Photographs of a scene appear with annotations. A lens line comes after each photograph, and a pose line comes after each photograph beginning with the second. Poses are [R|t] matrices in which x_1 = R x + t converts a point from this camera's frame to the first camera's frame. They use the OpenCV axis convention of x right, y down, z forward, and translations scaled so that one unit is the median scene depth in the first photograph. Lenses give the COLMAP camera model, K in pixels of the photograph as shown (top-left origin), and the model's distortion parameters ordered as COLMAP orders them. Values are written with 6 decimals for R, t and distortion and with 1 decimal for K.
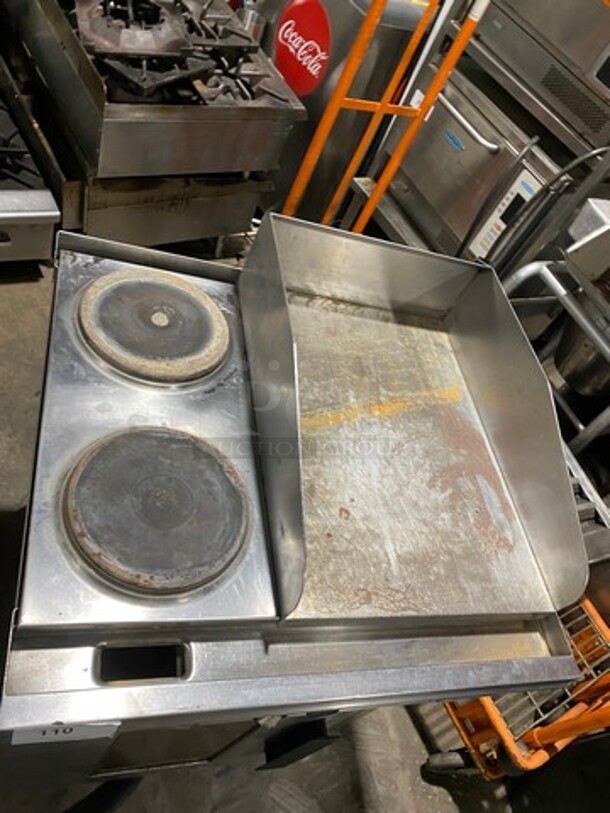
lens RADIAL K [[619.6, 0, 317.0], [0, 619.6, 406.1], [0, 0, 1]] dist [0.047877, -0.076998]
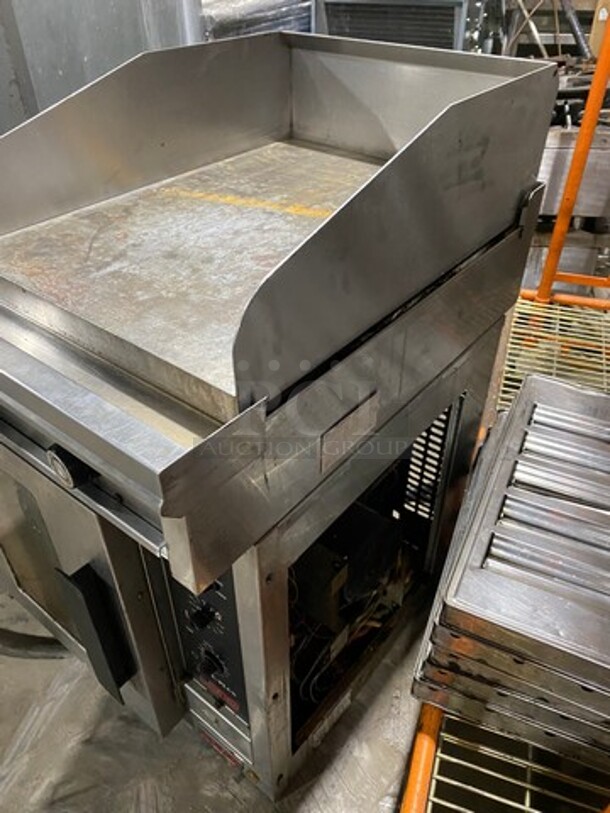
lens RADIAL K [[627.0, 0, 305.0], [0, 627.0, 406.5], [0, 0, 1]] dist [-0.003160, -0.004114]
pose [[0.611636, 0.120327, -0.781935, 0.816634], [-0.413130, 0.891482, -0.185969, 0.399967], [0.674703, 0.436786, 0.594973, 0.706141]]
